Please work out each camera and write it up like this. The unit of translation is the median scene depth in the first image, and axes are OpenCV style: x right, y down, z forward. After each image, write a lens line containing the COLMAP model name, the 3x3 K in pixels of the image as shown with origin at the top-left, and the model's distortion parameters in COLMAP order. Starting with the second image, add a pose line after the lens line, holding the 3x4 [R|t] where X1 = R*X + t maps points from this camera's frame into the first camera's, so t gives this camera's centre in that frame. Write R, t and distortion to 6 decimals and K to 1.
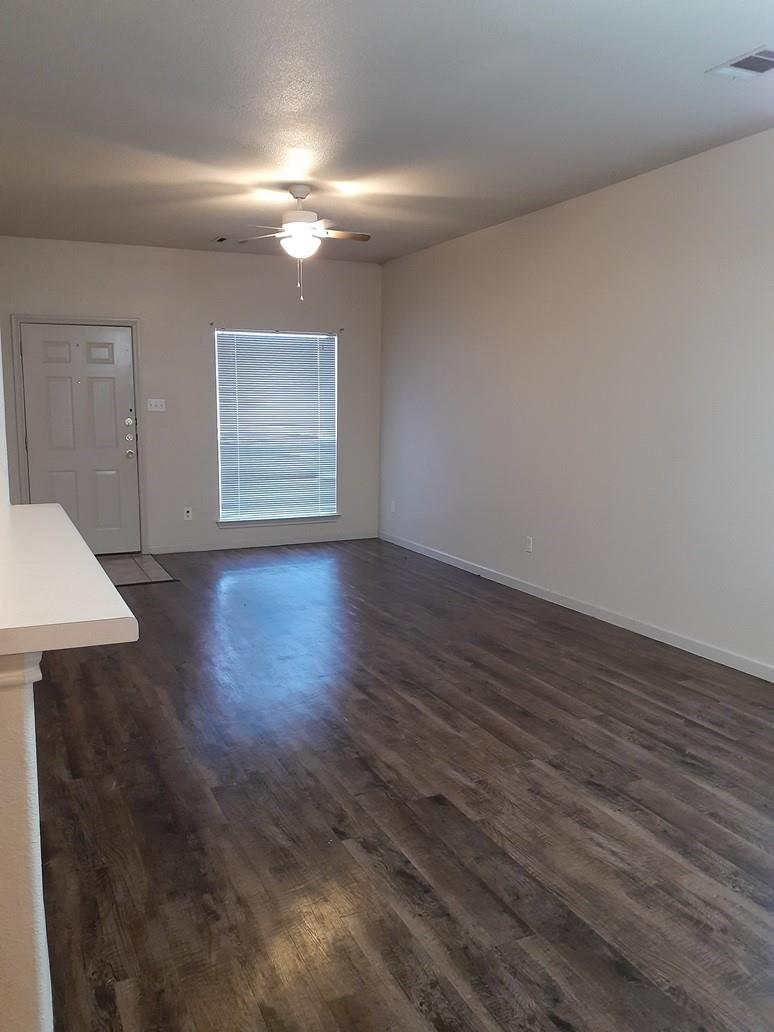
lens RADIAL K [[853.7, 0, 387.0], [0, 853.7, 516.0], [0, 0, 1]] dist [0.004817, -0.000462]
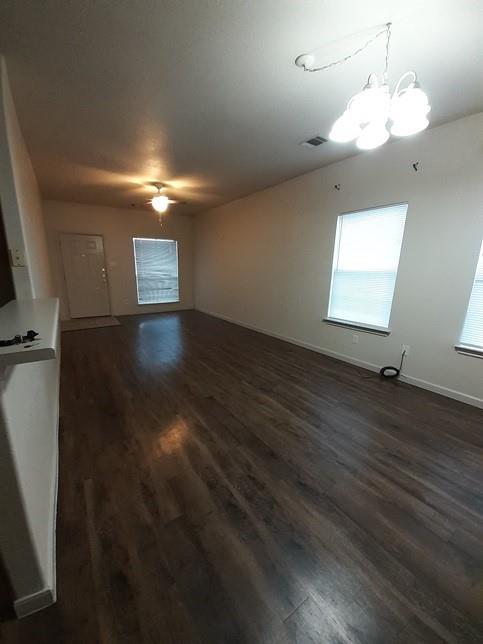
lens RADIAL K [[262.1, 0, 241.5], [0, 262.1, 322.0], [0, 0, 1]] dist [-0.000484, -0.000128]
pose [[0.986921, -0.027458, 0.158848, 0.028999], [0.015106, 0.996803, 0.078453, 0.003707], [-0.160494, -0.075028, 0.984181, 0.115472]]
